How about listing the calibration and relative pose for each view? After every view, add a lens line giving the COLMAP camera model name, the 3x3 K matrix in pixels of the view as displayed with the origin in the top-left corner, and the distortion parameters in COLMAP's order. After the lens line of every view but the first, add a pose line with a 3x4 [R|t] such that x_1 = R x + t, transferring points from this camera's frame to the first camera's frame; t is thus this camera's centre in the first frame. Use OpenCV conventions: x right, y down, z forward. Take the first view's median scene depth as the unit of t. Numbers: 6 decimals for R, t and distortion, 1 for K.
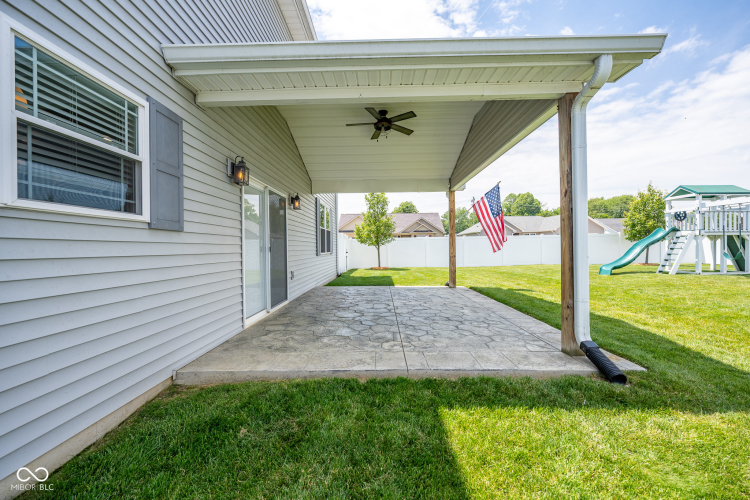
lens RADIAL K [[298.9, 0, 375.0], [0, 298.9, 250.0], [0, 0, 1]] dist [0.014562, -0.000036]
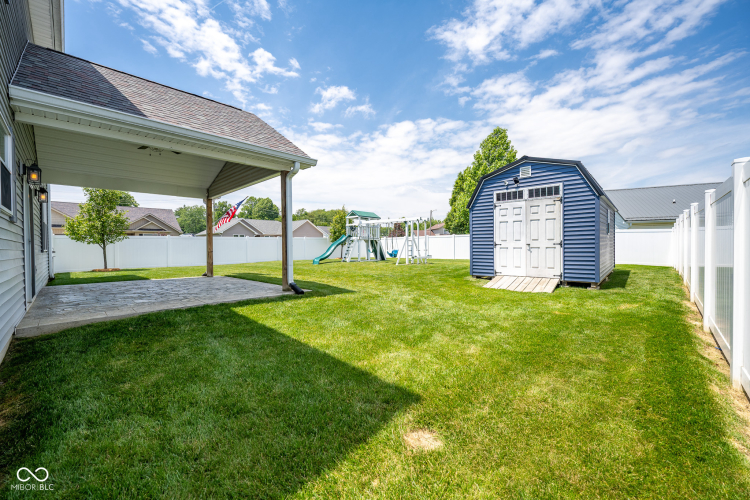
lens RADIAL K [[298.9, 0, 375.0], [0, 298.9, 250.0], [0, 0, 1]] dist [0.014562, -0.000036]
pose [[0.686073, -0.004465, 0.727519, -0.108296], [0.008590, 0.999961, -0.001965, 0.013211], [-0.727482, 0.007598, 0.686085, -0.212491]]
